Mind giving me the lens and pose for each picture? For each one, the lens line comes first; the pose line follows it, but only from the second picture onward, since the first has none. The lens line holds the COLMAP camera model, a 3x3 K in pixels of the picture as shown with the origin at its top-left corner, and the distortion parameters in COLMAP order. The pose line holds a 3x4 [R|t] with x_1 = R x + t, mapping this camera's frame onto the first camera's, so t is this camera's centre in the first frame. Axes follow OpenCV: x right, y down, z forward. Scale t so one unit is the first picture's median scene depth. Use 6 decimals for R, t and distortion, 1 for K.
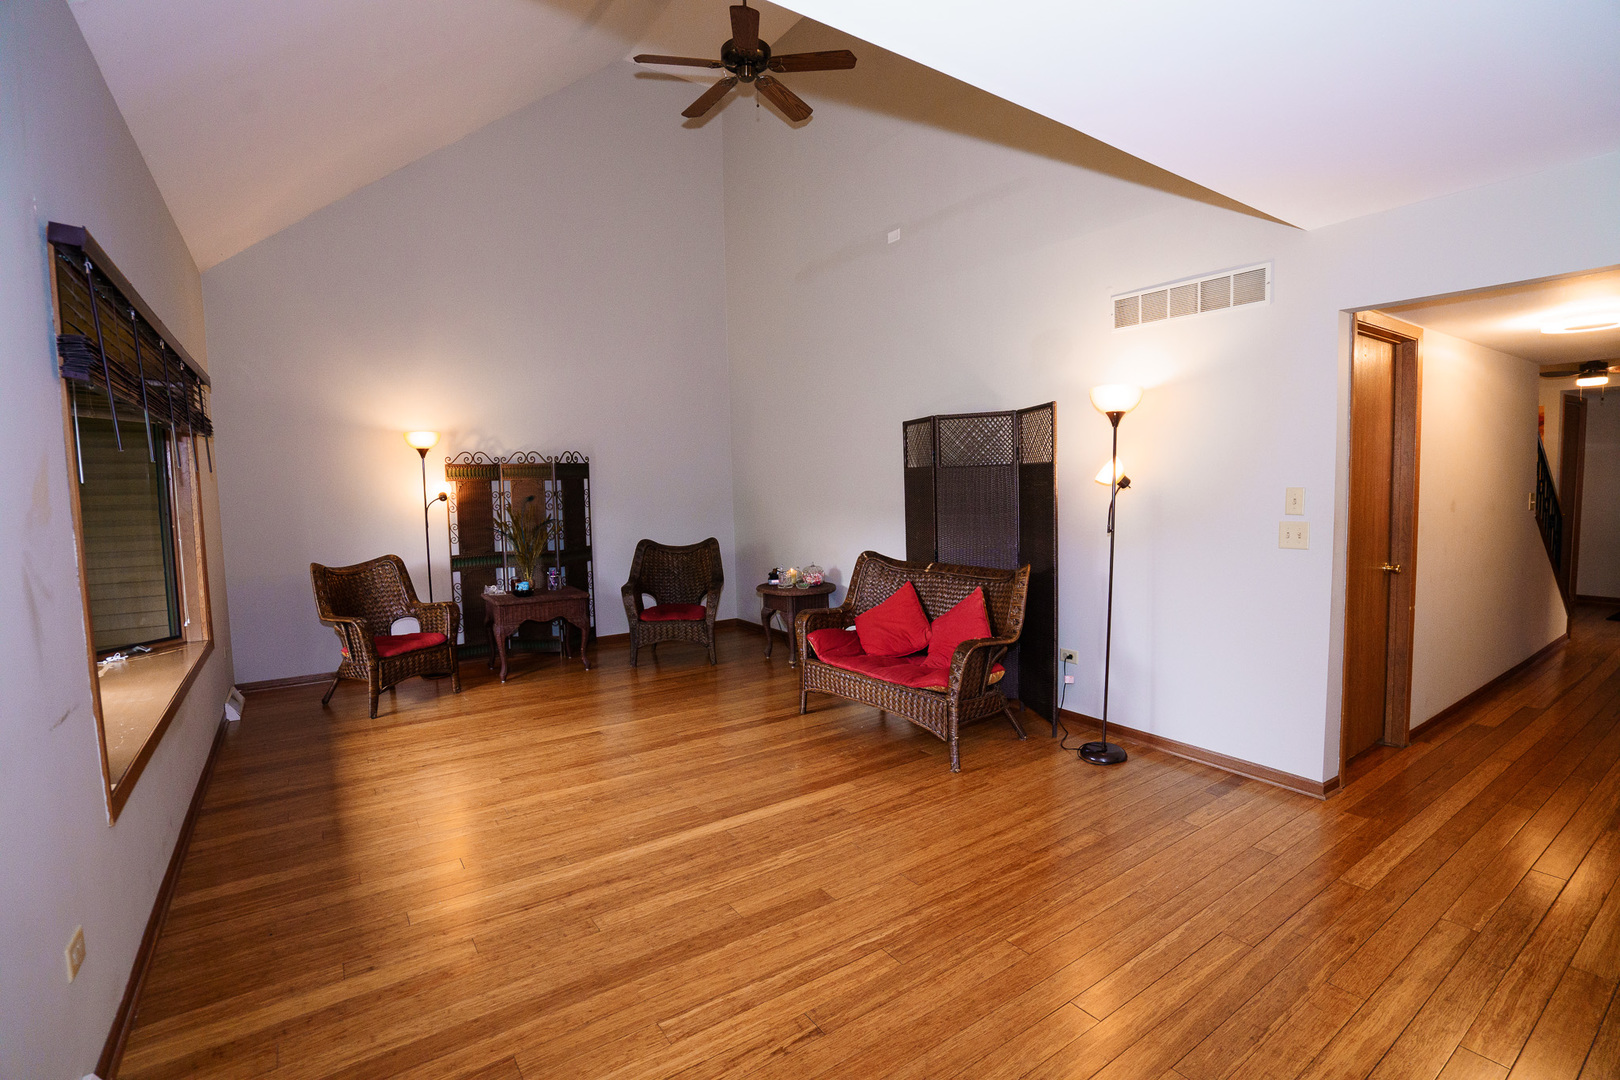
lens RADIAL K [[740.8, 0, 804.2], [0, 740.8, 538.2], [0, 0, 1]] dist [-0.063252, 0.023631]
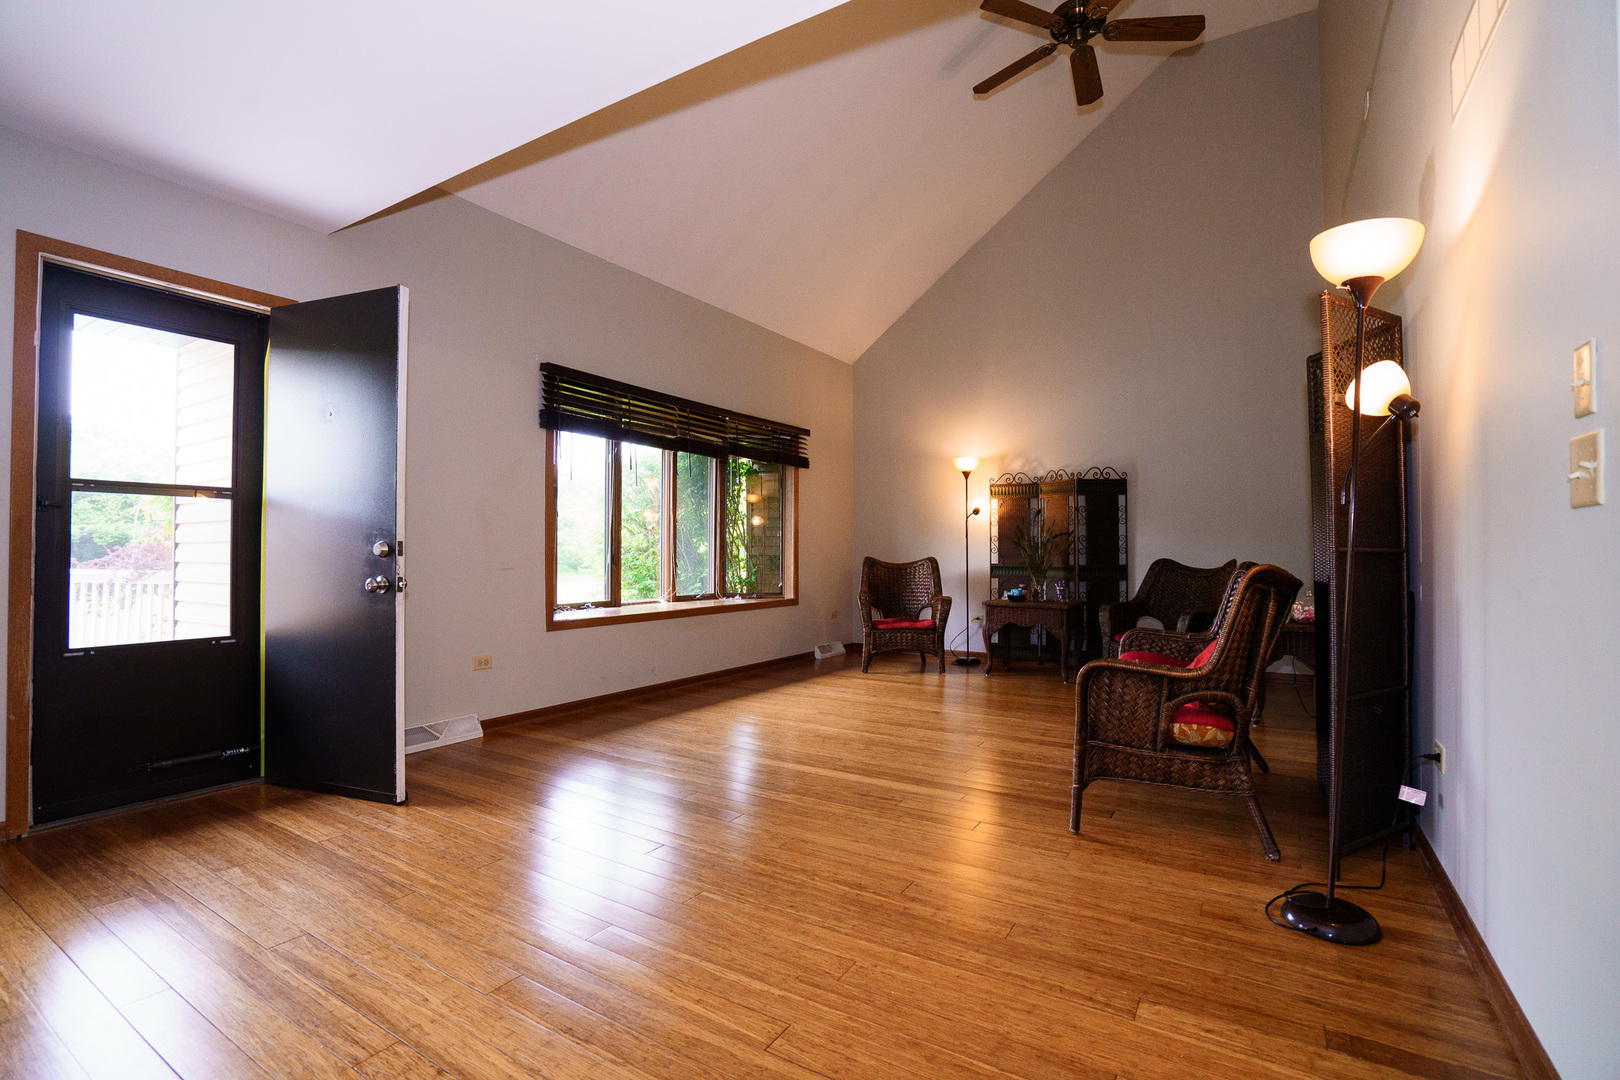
lens RADIAL K [[740.8, 0, 804.2], [0, 740.8, 538.2], [0, 0, 1]] dist [-0.063252, 0.023631]
pose [[0.400043, 0.005720, -0.916478, 0.684407], [-0.078801, 0.996492, -0.028177, 0.058949], [0.913102, 0.083492, 0.399091, 0.393135]]
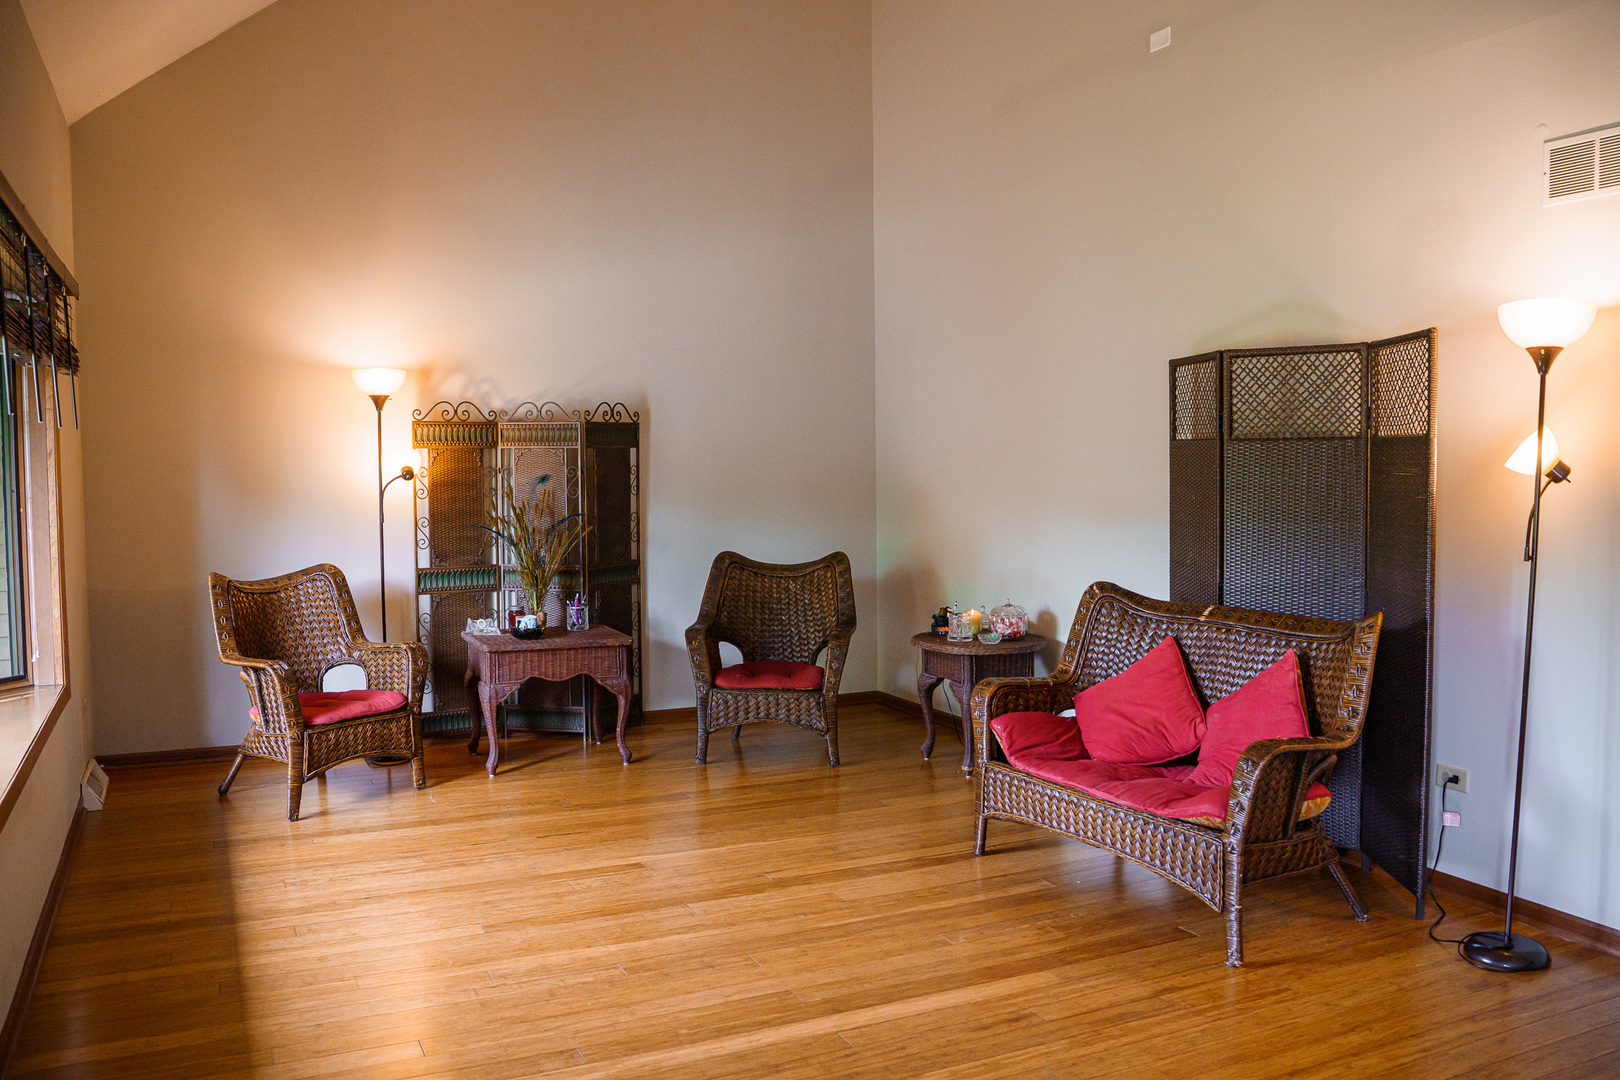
lens RADIAL K [[1301.1, 0, 810.0], [0, 1301.1, 540.0], [0, 0, 1]] dist [-0.067851, -0.000319]
pose [[0.987960, 0.027094, -0.152319, 0.017620], [-0.029027, 0.999524, -0.010480, 0.002360], [0.151962, 0.014775, 0.988276, -0.047829]]
